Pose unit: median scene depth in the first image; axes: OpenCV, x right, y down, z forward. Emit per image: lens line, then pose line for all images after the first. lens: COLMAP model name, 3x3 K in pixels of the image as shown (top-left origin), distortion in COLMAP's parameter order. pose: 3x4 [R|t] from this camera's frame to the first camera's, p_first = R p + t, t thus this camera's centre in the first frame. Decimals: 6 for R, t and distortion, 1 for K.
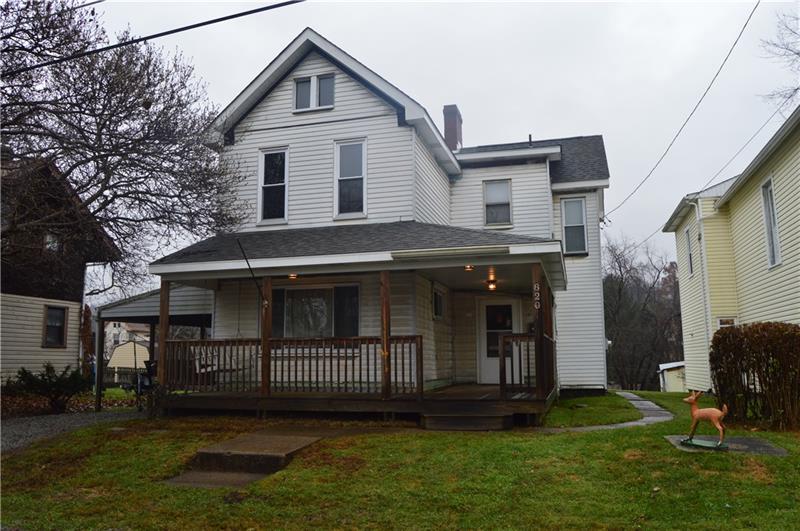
lens RADIAL K [[635.8, 0, 401.0], [0, 635.8, 265.7], [0, 0, 1]] dist [-0.098173, 0.030955]
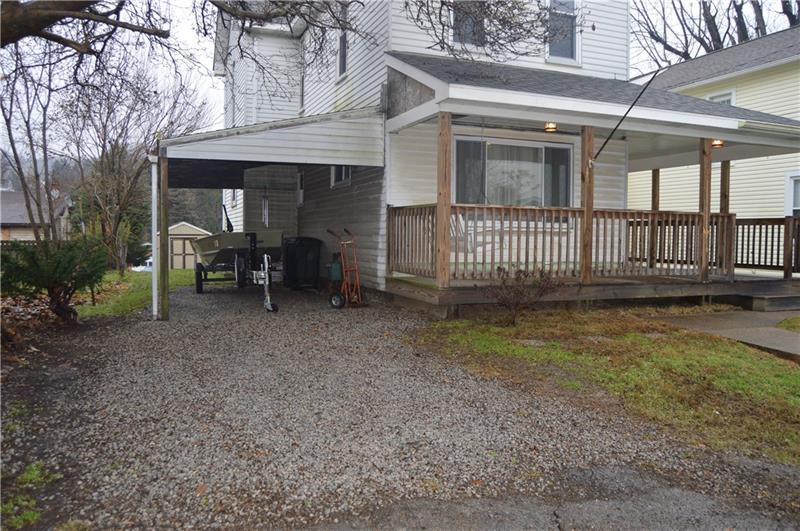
lens RADIAL K [[635.8, 0, 400.3], [0, 635.8, 266.3], [0, 0, 1]] dist [-0.098173, 0.030955]
pose [[0.799621, -0.013779, 0.600346, -0.763199], [-0.107975, 0.980144, 0.166312, 0.071733], [-0.590717, -0.197809, 0.782256, 0.464740]]
